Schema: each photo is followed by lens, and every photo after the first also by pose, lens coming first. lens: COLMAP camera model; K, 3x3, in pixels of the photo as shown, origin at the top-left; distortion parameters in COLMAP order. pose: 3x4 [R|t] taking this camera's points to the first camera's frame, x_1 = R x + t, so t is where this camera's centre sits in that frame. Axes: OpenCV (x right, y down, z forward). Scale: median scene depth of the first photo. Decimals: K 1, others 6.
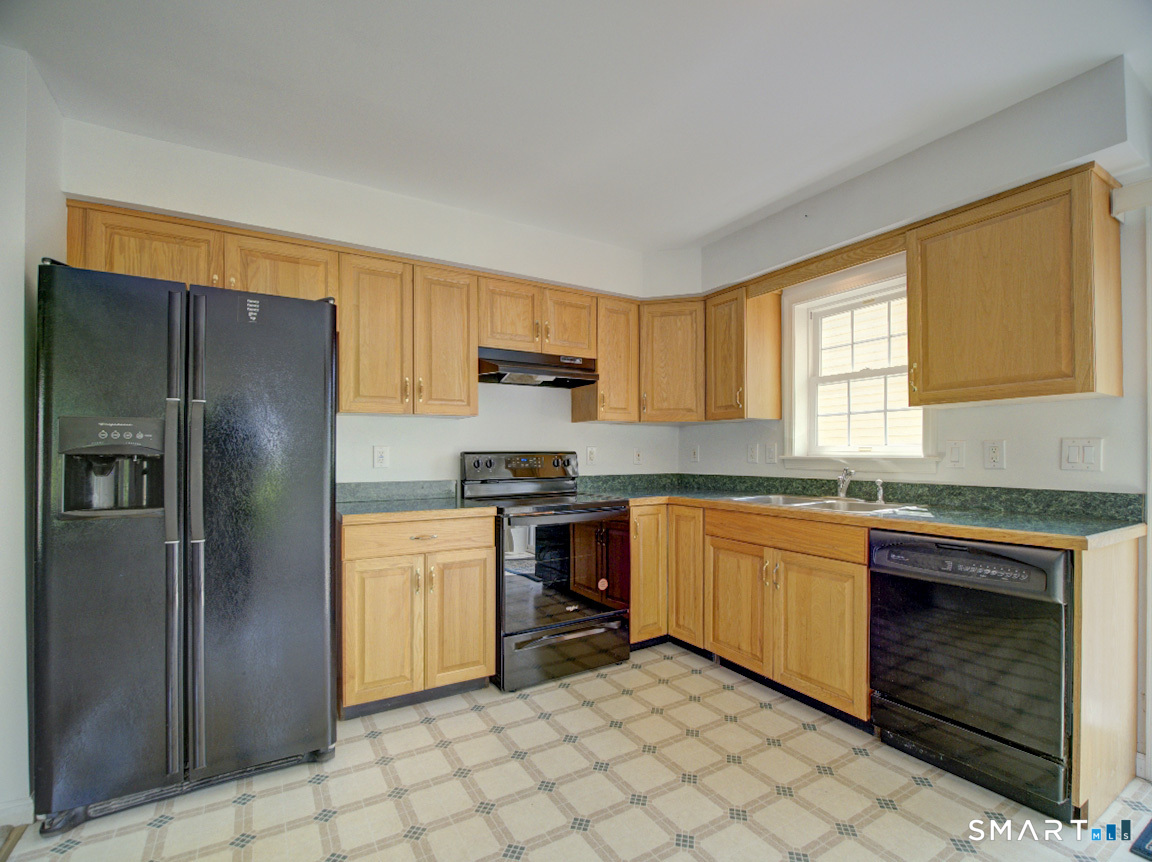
lens RADIAL K [[537.1, 0, 584.3], [0, 537.1, 444.8], [0, 0, 1]] dist [-0.008522, -0.001112]
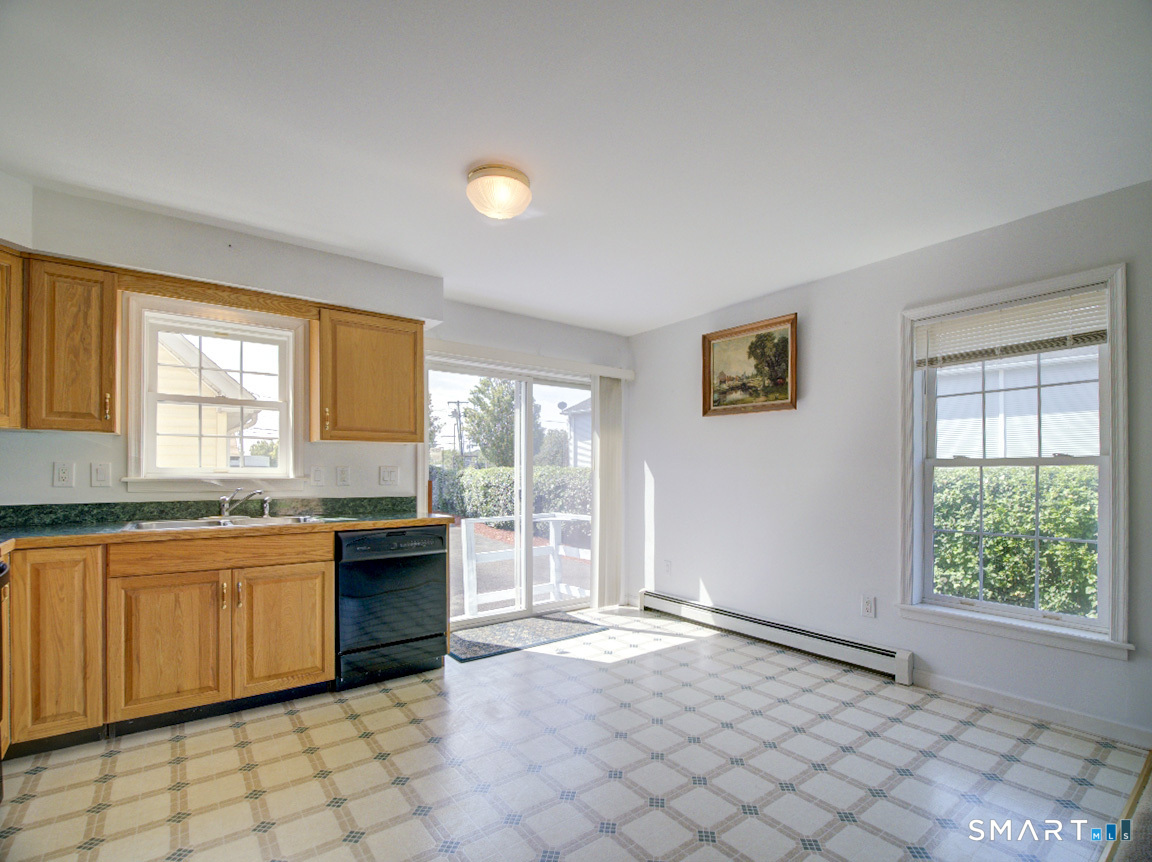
lens RADIAL K [[541.0, 0, 582.4], [0, 541.0, 473.8], [0, 0, 1]] dist [-0.017189, -0.000249]
pose [[-0.099998, -0.001689, 0.994986, -0.654436], [-0.020269, 0.999795, -0.000340, -0.000614], [-0.994781, -0.020202, -0.100012, 0.405110]]
